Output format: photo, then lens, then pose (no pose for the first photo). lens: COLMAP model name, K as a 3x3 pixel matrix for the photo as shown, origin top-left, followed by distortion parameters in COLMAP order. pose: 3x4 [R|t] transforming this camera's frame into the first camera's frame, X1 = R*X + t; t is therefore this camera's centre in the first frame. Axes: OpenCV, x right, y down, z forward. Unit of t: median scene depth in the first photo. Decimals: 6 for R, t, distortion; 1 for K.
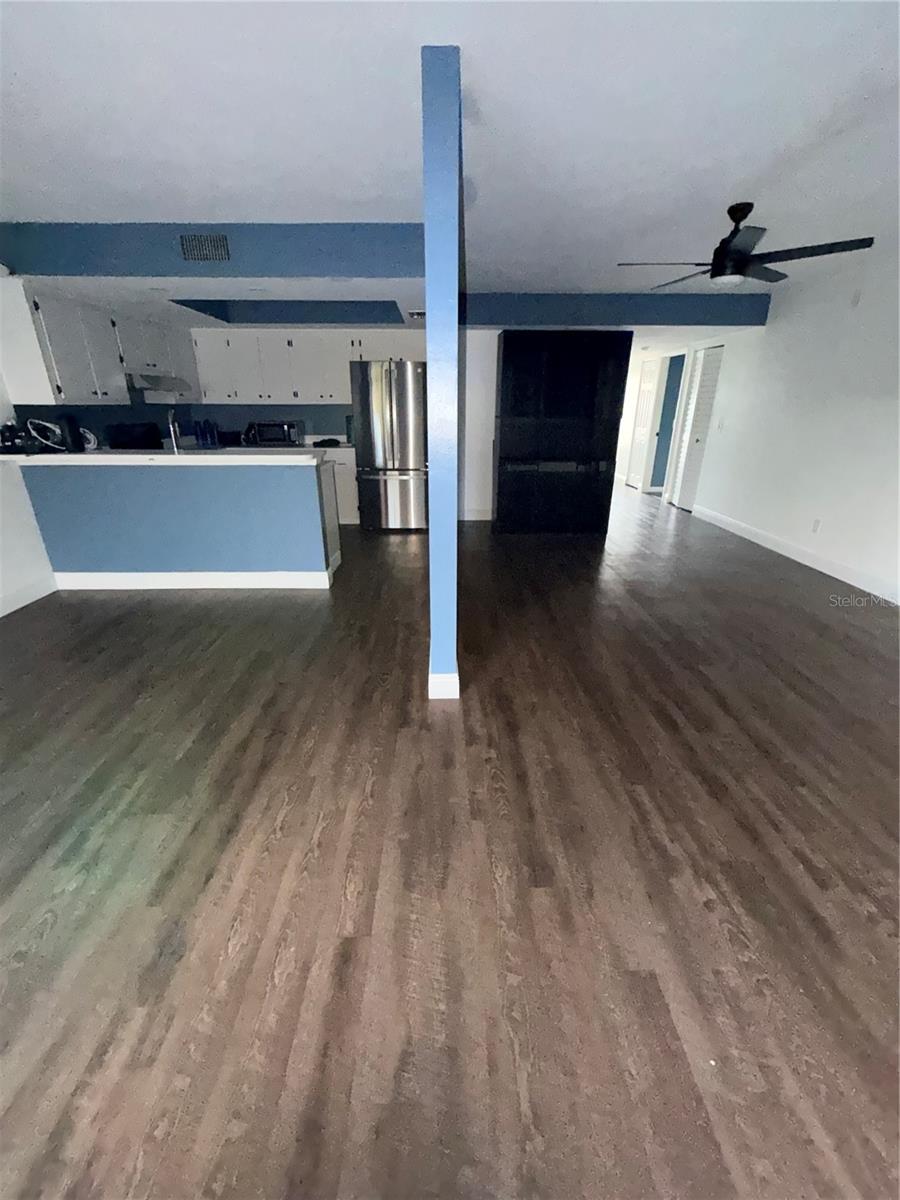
lens RADIAL K [[477.0, 0, 451.4], [0, 477.0, 596.2], [0, 0, 1]] dist [0.000410, -0.000408]
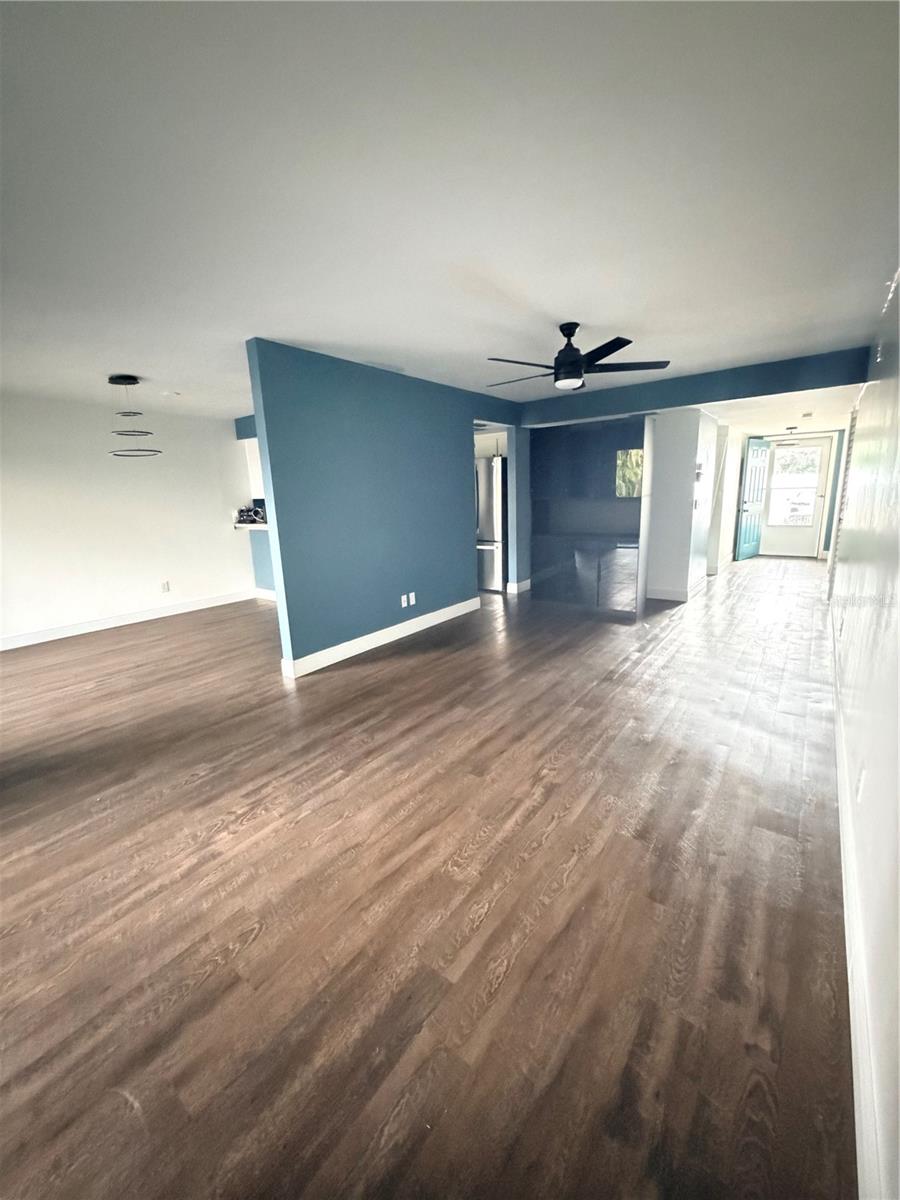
lens RADIAL K [[477.0, 0, 451.4], [0, 477.0, 596.2], [0, 0, 1]] dist [0.000410, -0.000408]
pose [[0.784651, 0.102803, -0.611354, 1.150578], [-0.195635, 0.976825, -0.086831, -0.009443], [0.588259, 0.187735, 0.786579, 0.033944]]
